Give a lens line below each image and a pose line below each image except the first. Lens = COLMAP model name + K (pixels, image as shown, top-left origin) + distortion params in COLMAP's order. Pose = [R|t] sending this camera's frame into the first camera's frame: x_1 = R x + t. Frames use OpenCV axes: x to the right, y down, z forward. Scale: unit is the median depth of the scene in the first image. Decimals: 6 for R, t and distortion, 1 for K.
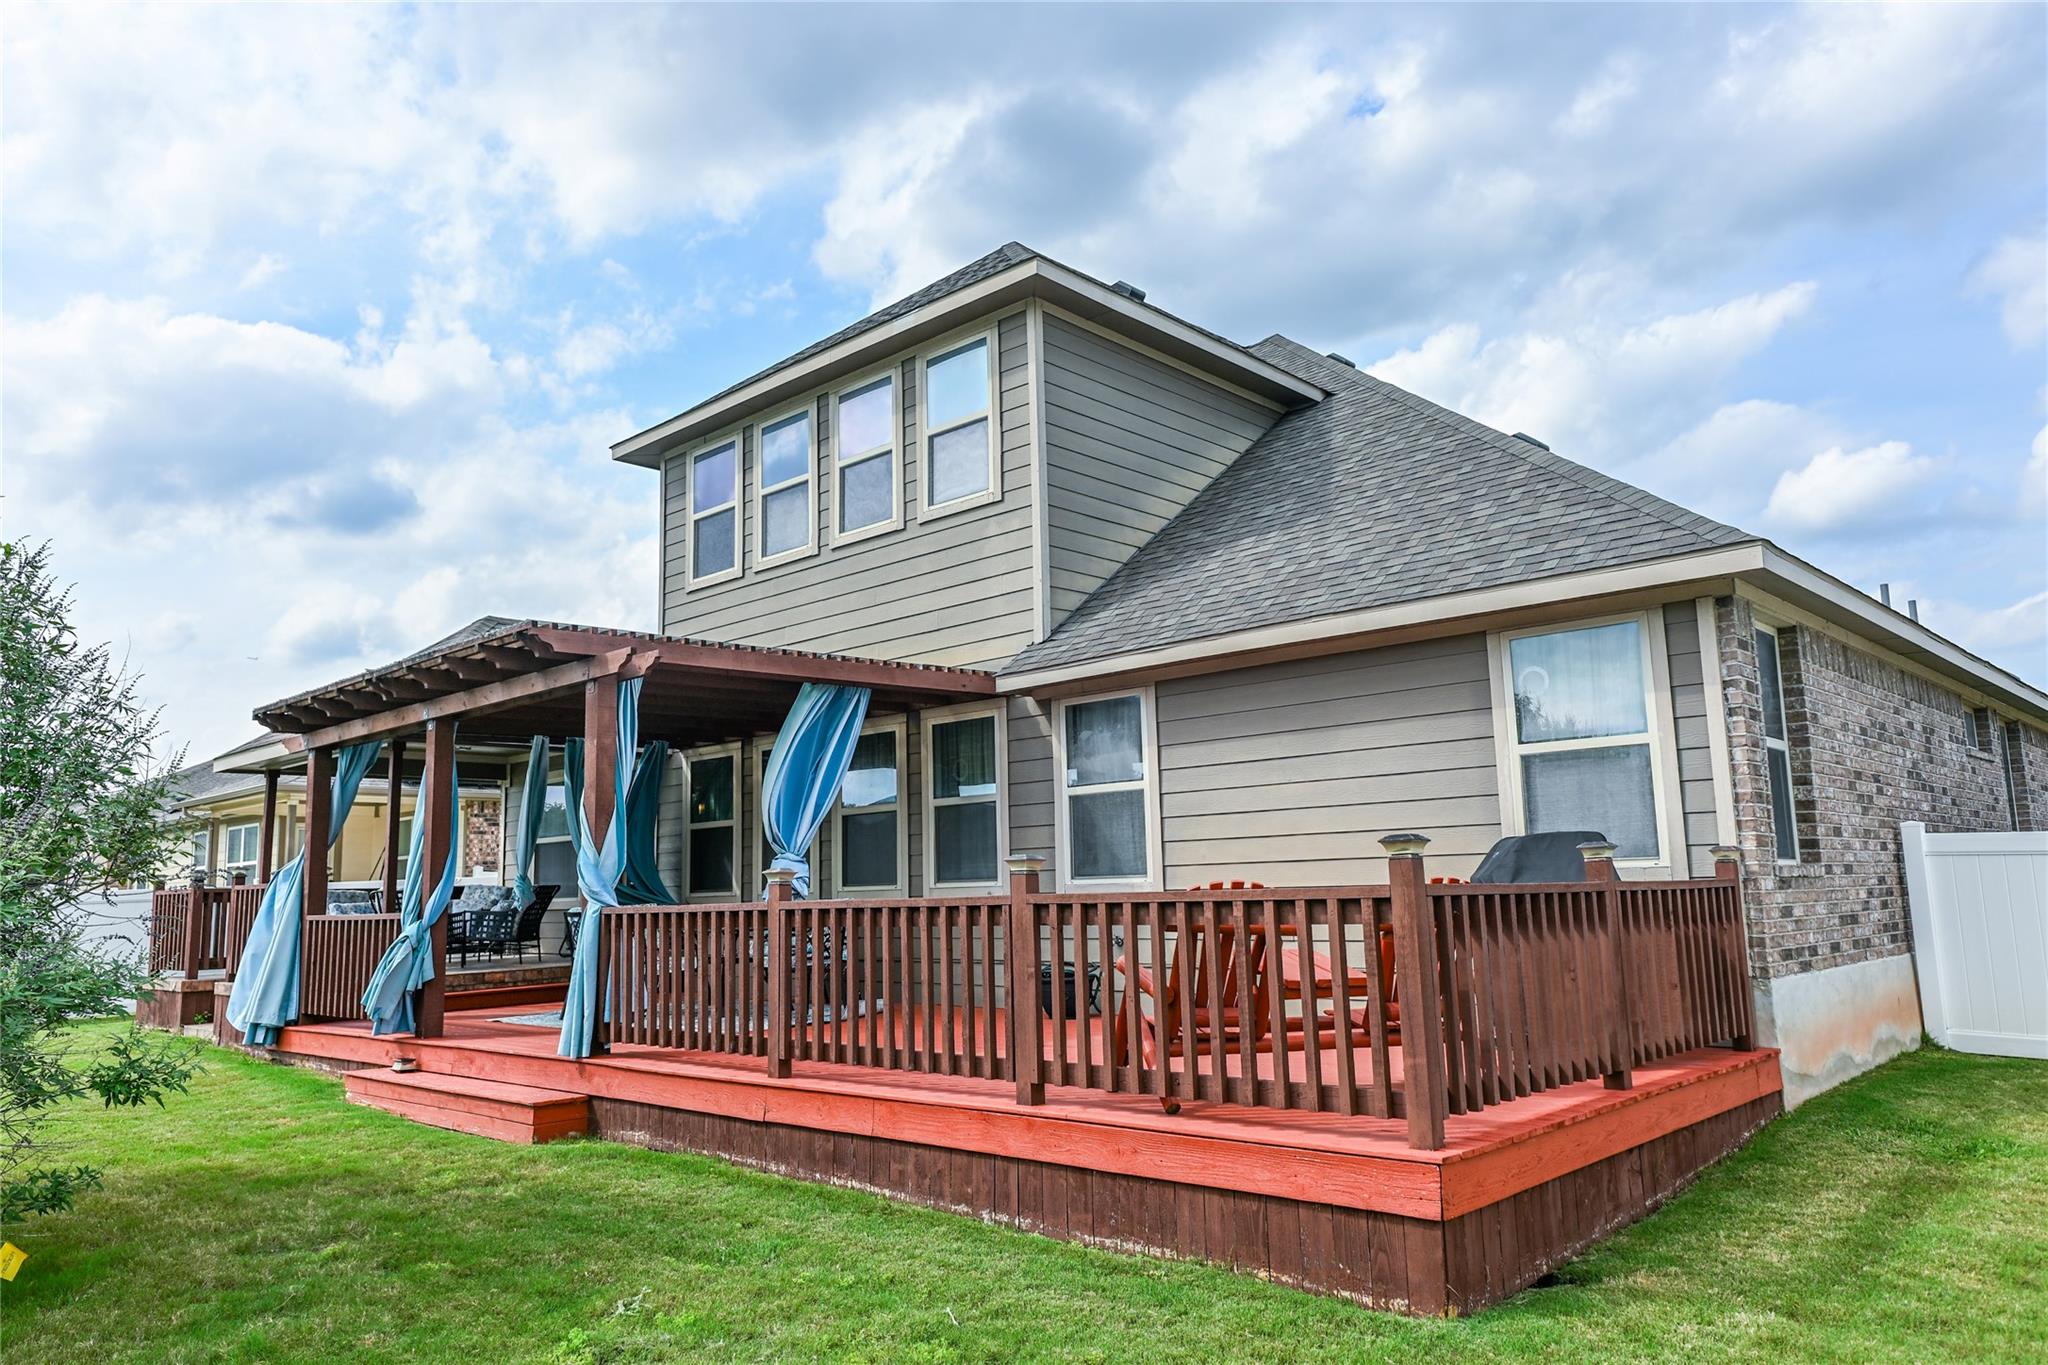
lens RADIAL K [[1388.5, 0, 1024.7], [0, 1388.5, 679.7], [0, 0, 1]] dist [-0.002508, -0.000411]
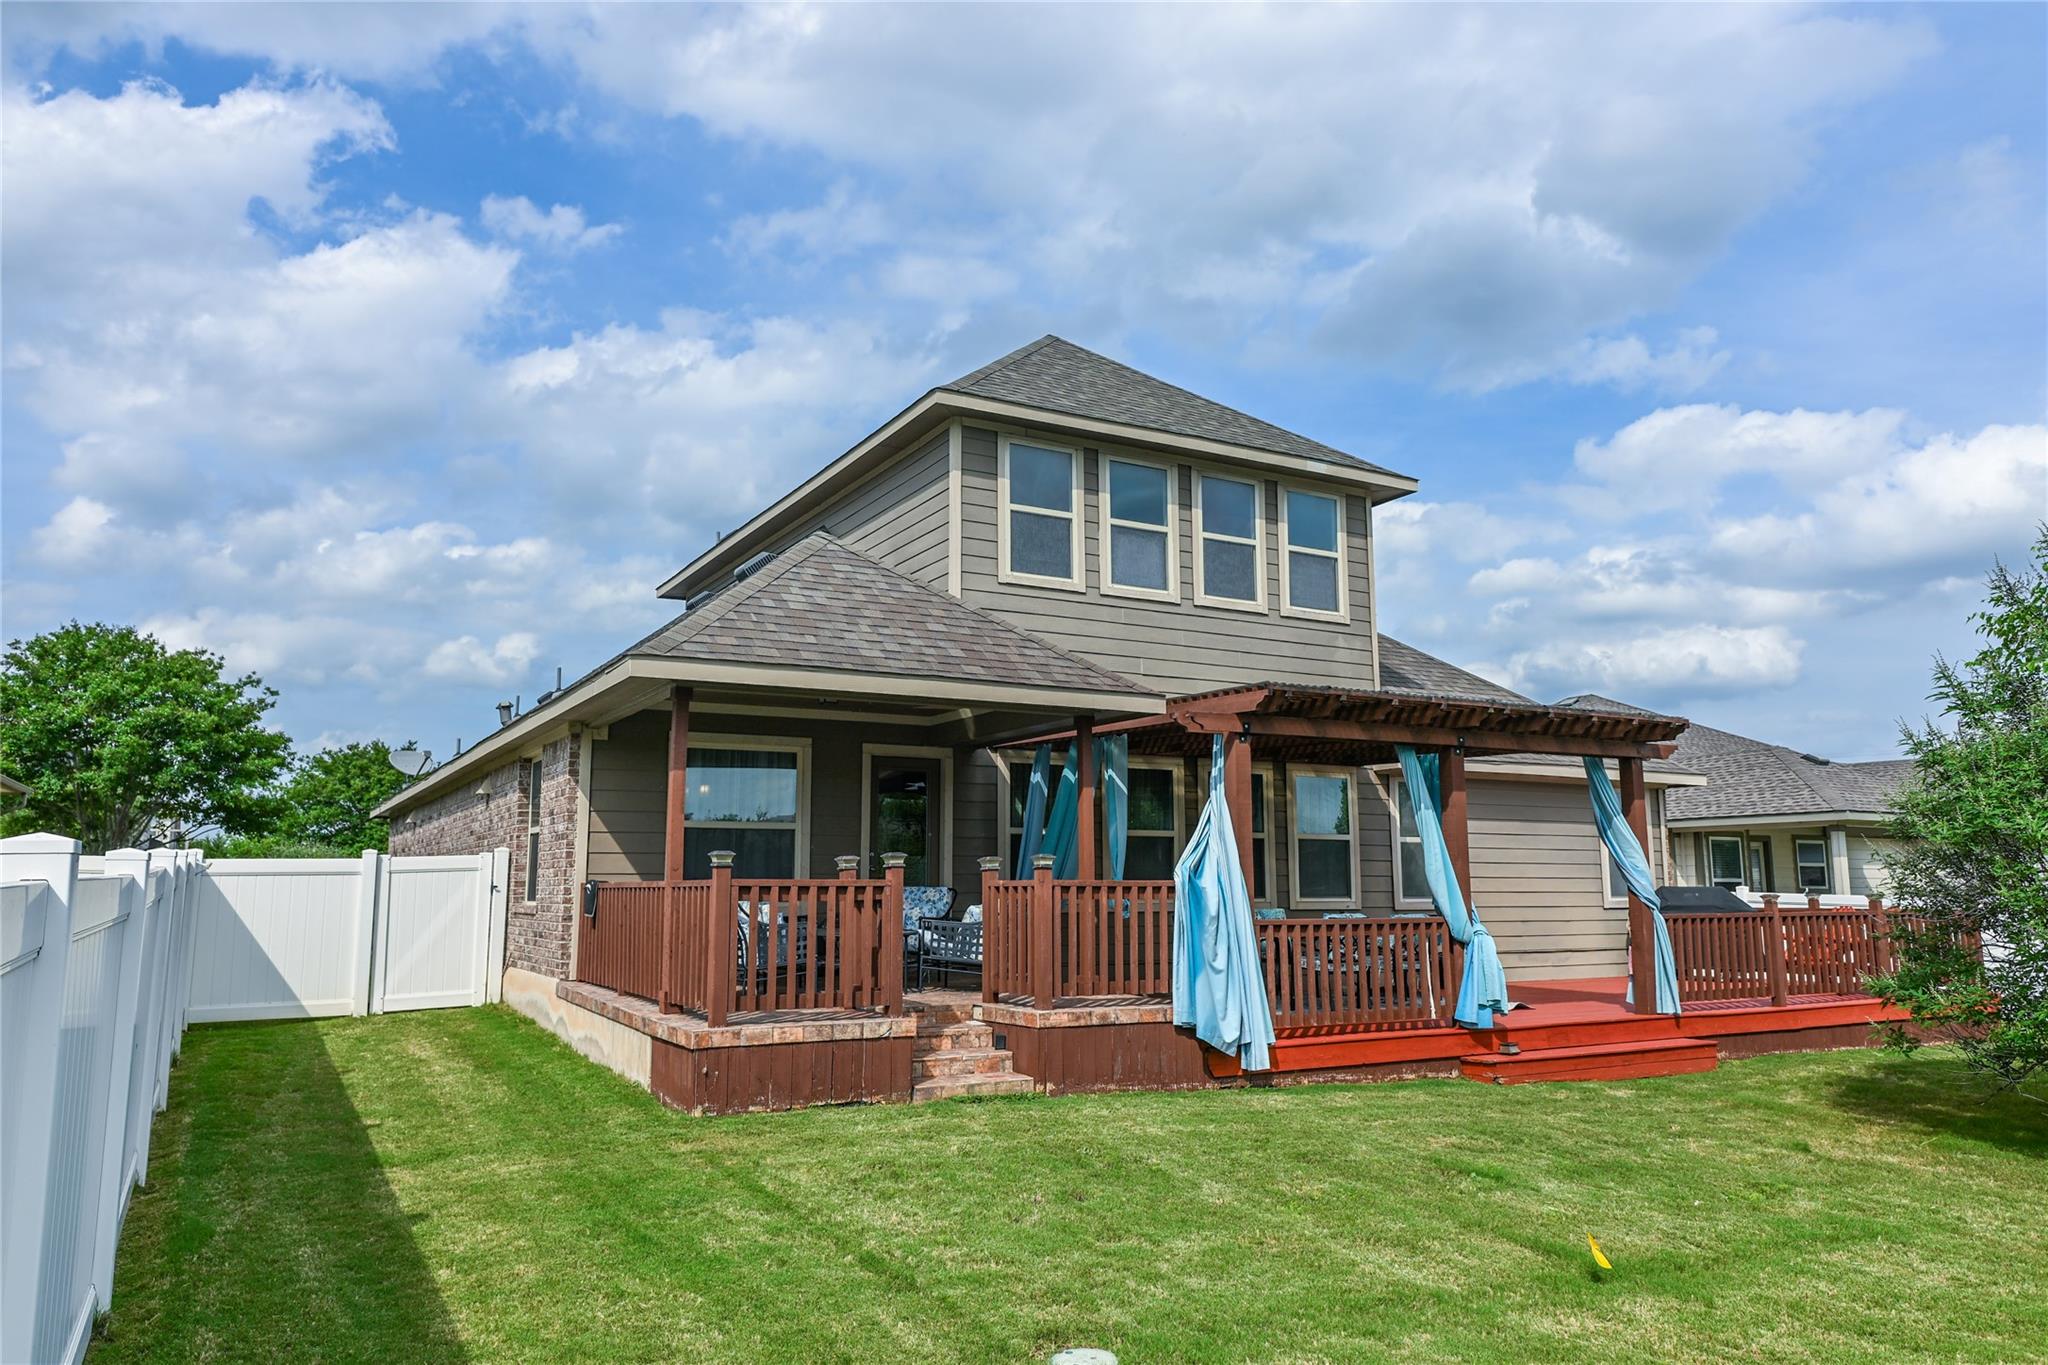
lens RADIAL K [[1388.5, 0, 1026.8], [0, 1388.5, 686.1], [0, 0, 1]] dist [-0.002508, -0.000411]
pose [[0.292325, 0.166329, 0.941743, -1.497490], [-0.154676, 0.980016, -0.125077, 0.164365], [-0.943728, -0.109102, 0.312210, 0.907154]]
